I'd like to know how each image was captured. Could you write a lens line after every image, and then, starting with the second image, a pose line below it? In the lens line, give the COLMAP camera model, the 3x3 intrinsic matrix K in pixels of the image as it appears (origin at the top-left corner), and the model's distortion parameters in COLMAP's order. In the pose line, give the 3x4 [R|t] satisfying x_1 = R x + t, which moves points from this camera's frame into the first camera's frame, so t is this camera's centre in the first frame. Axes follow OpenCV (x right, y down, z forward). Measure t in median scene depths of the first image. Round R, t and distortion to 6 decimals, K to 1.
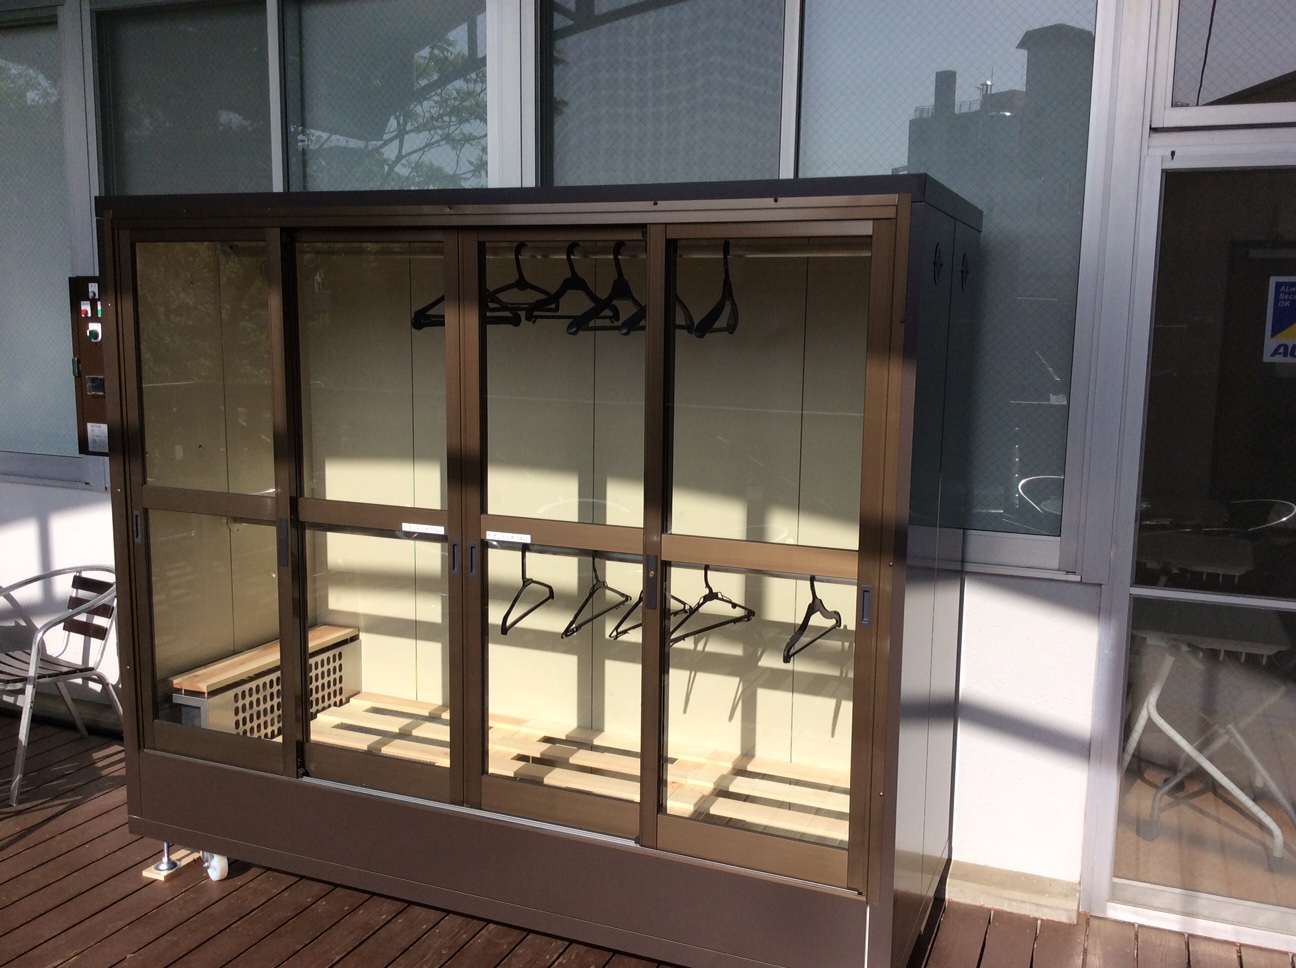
lens RADIAL K [[1191.3, 0, 648.0], [0, 1191.3, 484.0], [0, 0, 1]] dist [0.013402, 0.007949]
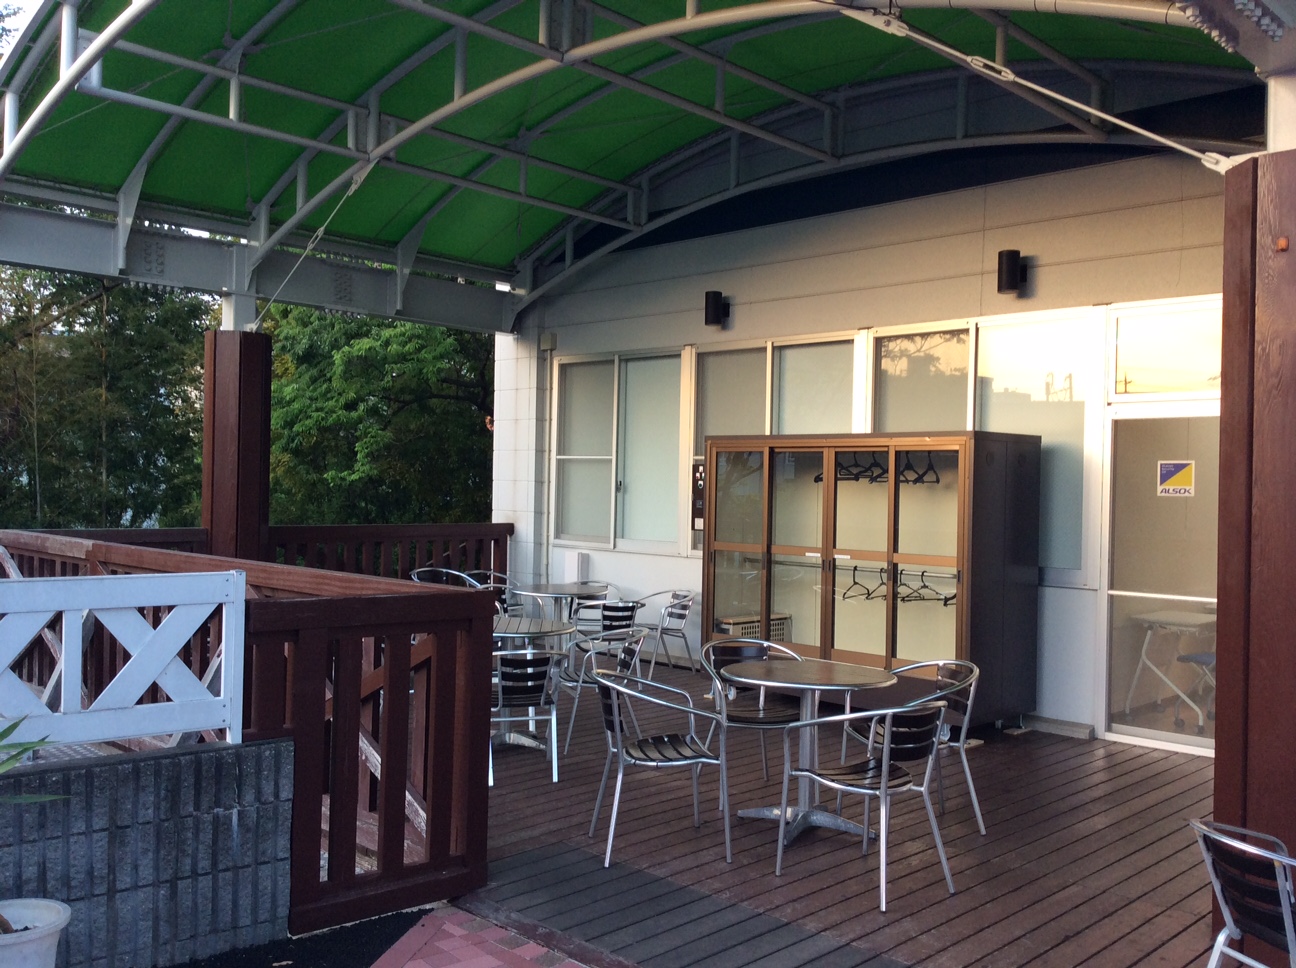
lens RADIAL K [[1191.3, 0, 648.0], [0, 1191.3, 484.0], [0, 0, 1]] dist [0.013402, 0.007949]
pose [[0.922294, 0.000167, -0.386489, 0.483645], [-0.057108, 0.989082, -0.135854, 0.253023], [0.382246, 0.147369, 0.912234, -1.551633]]
